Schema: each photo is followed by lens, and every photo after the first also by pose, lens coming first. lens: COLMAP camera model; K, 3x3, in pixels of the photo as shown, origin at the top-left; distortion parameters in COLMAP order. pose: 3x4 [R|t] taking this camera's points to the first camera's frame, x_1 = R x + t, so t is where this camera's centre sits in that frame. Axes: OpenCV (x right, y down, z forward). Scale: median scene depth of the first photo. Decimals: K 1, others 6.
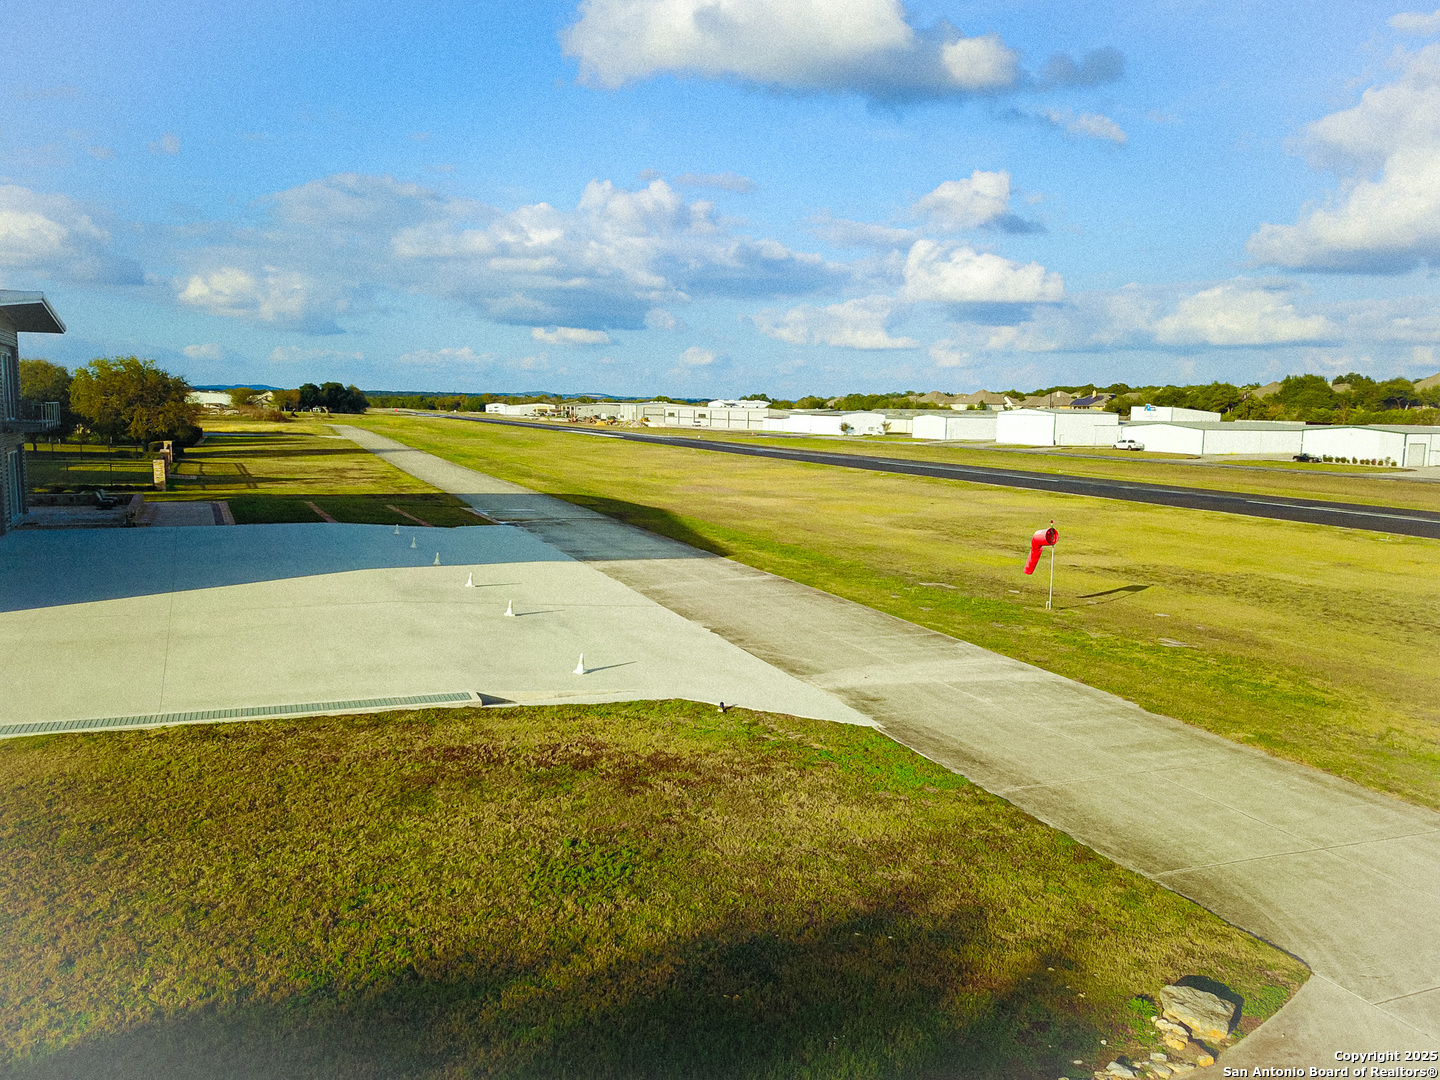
lens RADIAL K [[1095.3, 0, 720.0], [0, 1095.3, 540.0], [0, 0, 1]] dist [0.009397, 0.003374]
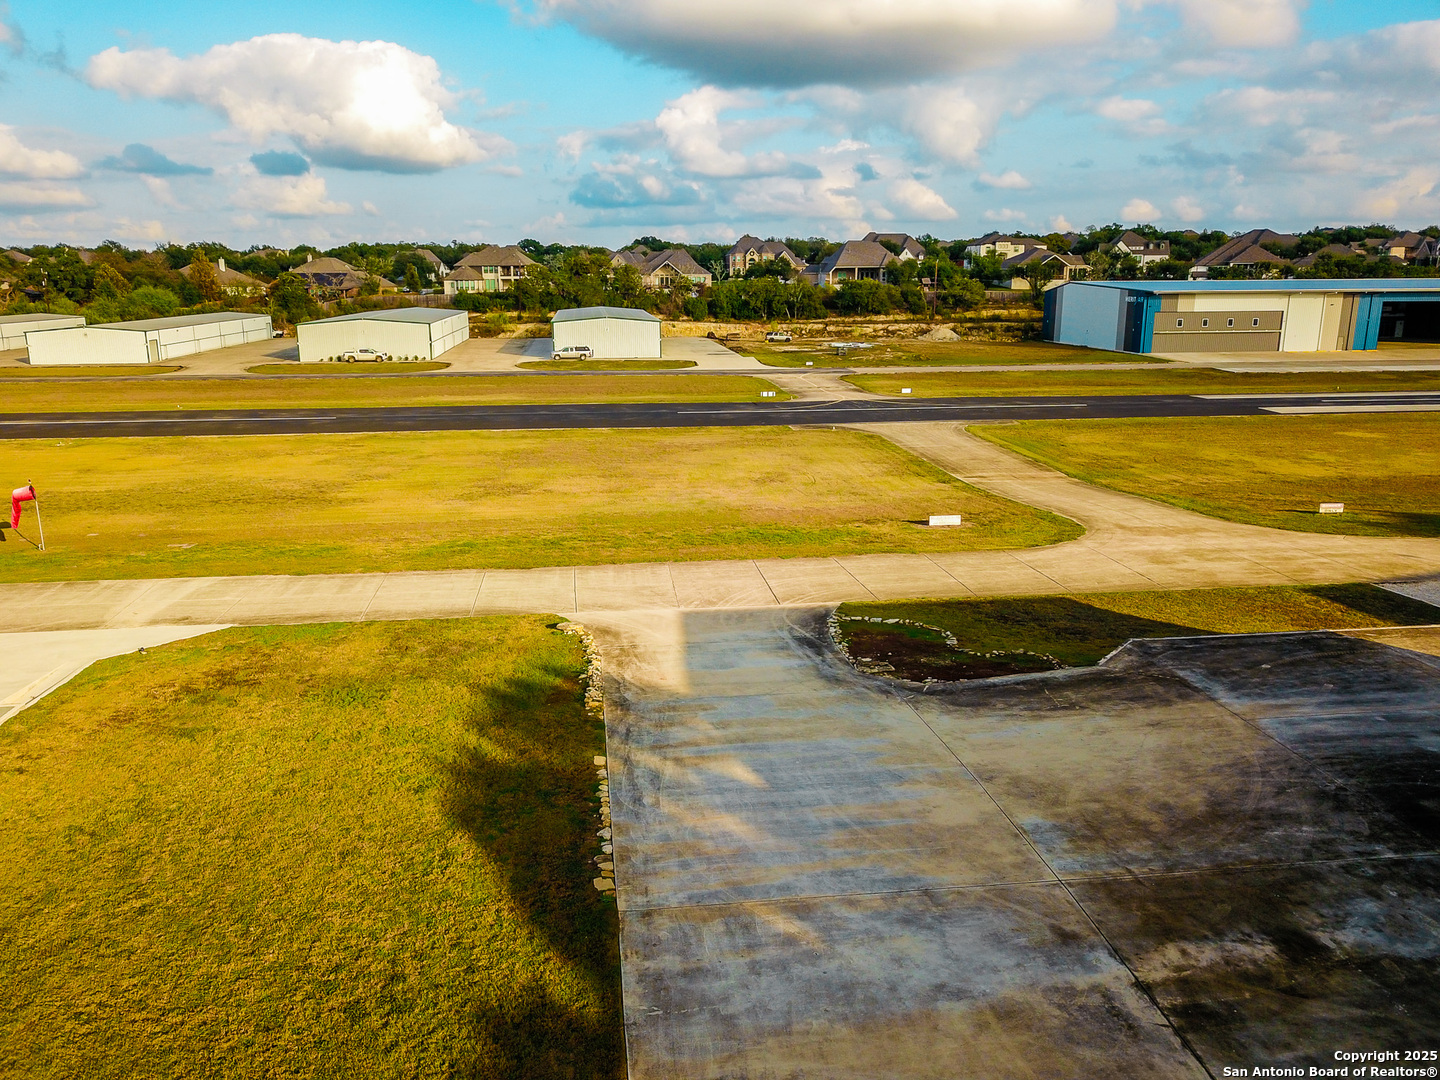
lens RADIAL K [[1095.3, 0, 720.0], [0, 1095.3, 540.0], [0, 0, 1]] dist [0.009397, 0.003374]
pose [[0.239110, -0.239801, 0.940916, -1.293611], [0.119081, 0.968952, 0.216684, -0.237572], [-0.963663, 0.060234, 0.260242, -0.125894]]
